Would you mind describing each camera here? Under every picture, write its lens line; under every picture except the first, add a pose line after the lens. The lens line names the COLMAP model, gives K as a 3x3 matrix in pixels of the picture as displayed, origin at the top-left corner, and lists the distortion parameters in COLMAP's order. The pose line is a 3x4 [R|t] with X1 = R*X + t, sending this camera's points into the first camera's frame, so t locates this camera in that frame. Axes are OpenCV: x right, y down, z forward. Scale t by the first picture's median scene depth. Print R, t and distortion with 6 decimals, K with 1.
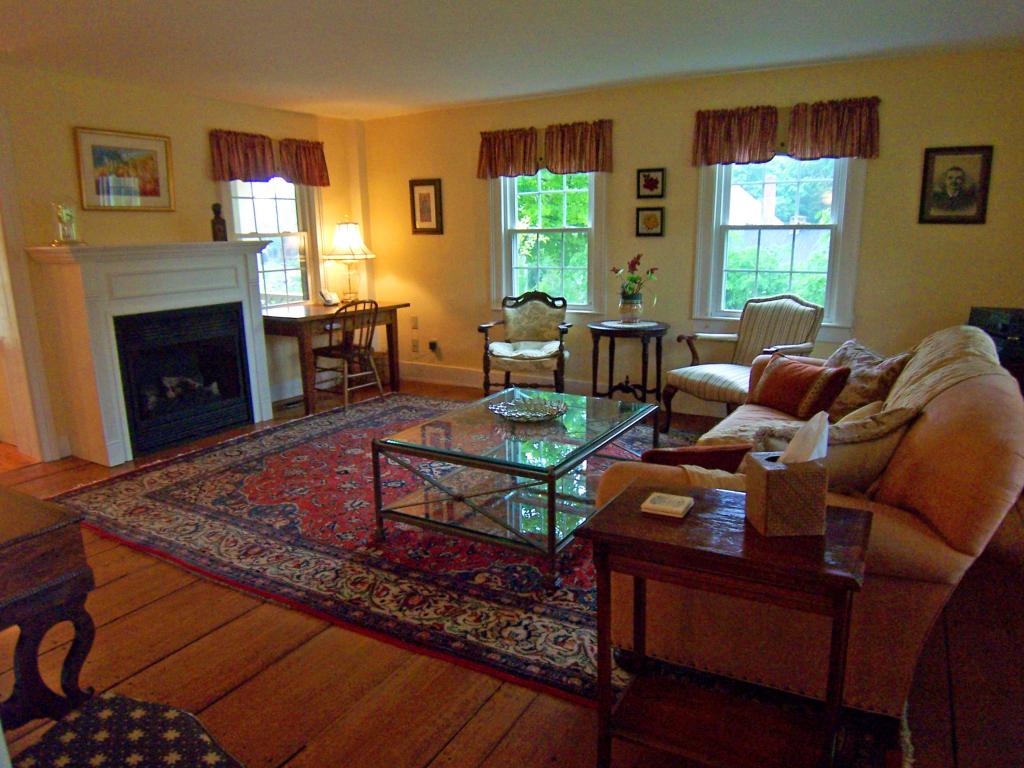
lens RADIAL K [[702.1, 0, 515.1], [0, 702.1, 382.5], [0, 0, 1]] dist [-0.003434, -0.002481]
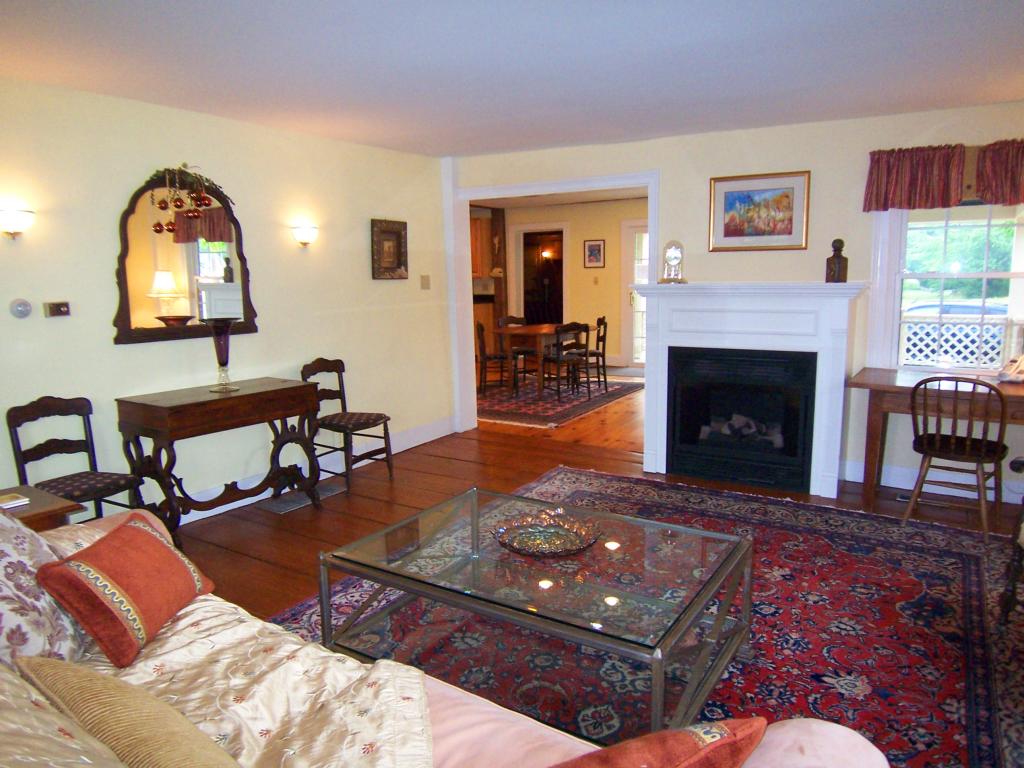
lens RADIAL K [[702.1, 0, 514.8], [0, 702.1, 385.8], [0, 0, 1]] dist [-0.003434, -0.002481]
pose [[-0.026655, 0.167780, -0.985464, 0.496086], [-0.206438, 0.963640, 0.169649, -0.152247], [0.978097, 0.207959, 0.008950, 0.672922]]
